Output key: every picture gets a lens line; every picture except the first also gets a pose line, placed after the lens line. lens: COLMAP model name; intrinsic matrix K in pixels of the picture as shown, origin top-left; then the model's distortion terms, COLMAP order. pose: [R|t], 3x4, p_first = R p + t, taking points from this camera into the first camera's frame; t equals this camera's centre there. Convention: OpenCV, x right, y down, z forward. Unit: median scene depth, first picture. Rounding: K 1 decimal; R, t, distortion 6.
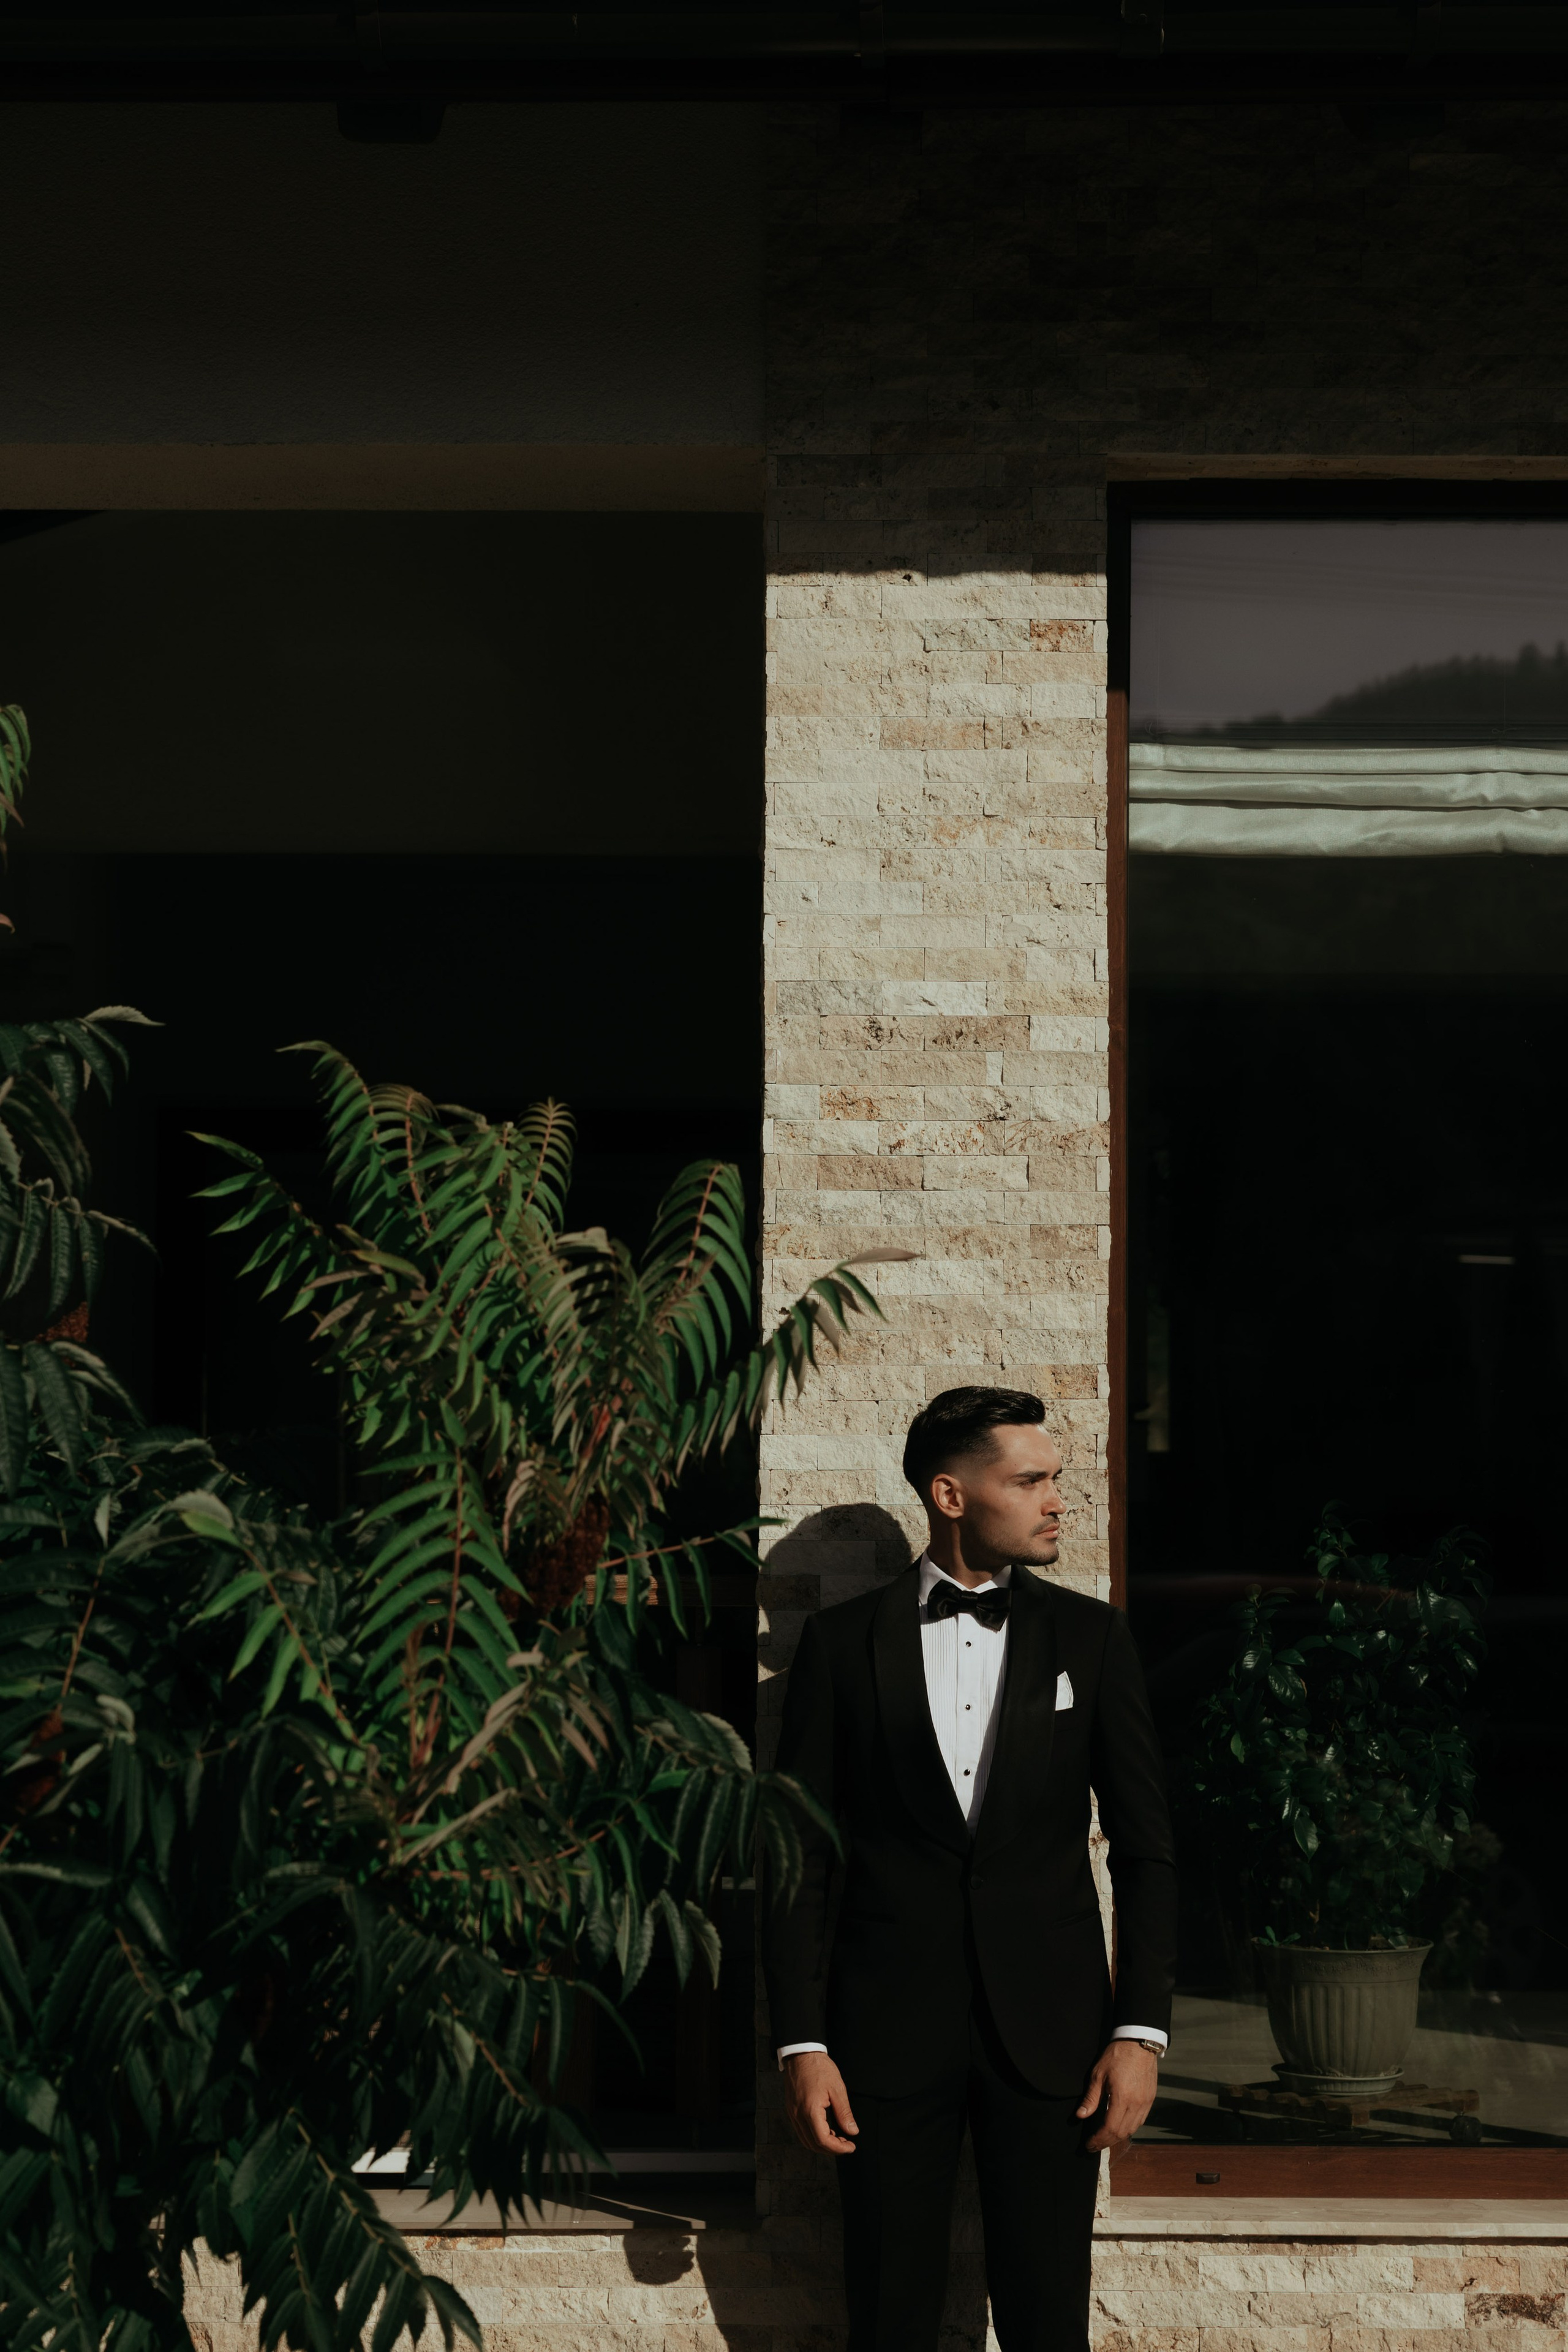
lens RADIAL K [[5169.2, 0, 782.9], [0, 5169.2, 1231.0], [0, 0, 1]] dist [0.022717, -0.010042]
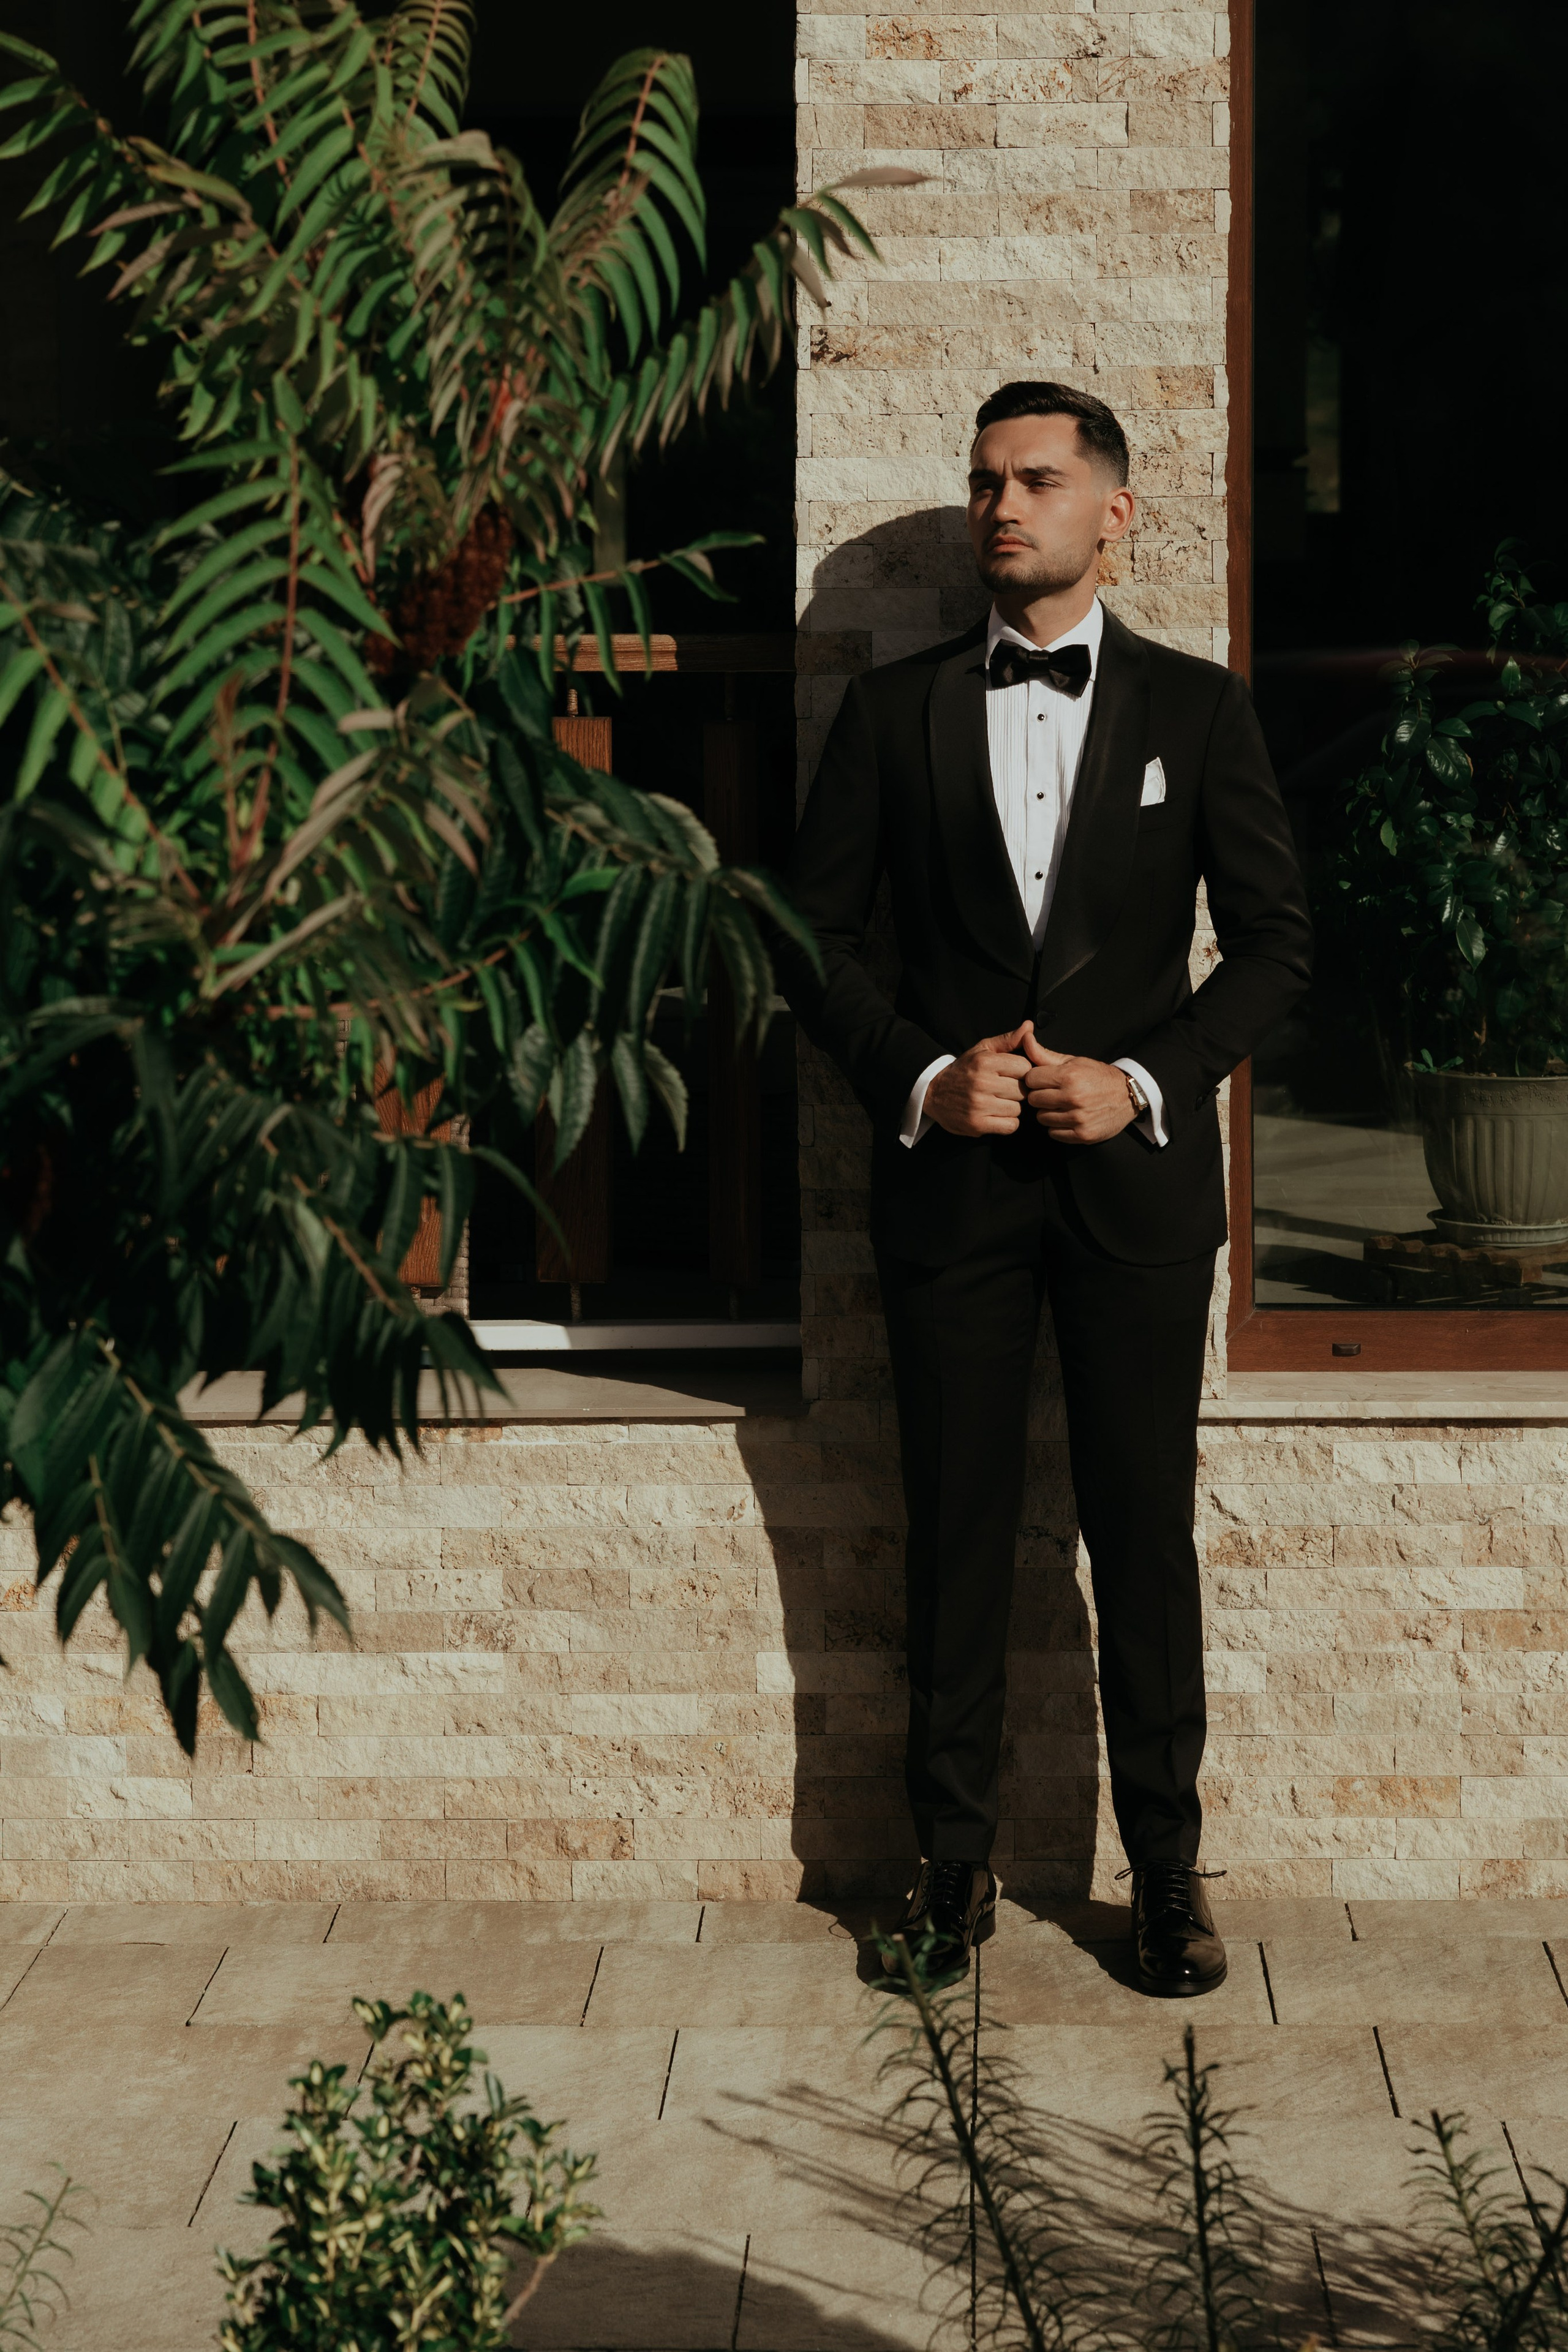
lens RADIAL K [[5169.2, 0, 782.9], [0, 5169.2, 1231.0], [0, 0, 1]] dist [0.022717, -0.010042]
pose [[0.999201, -0.007127, -0.039338, 0.033056], [0.013787, 0.985048, 0.171730, 0.026175], [0.037526, -0.172135, 0.984358, 0.241147]]
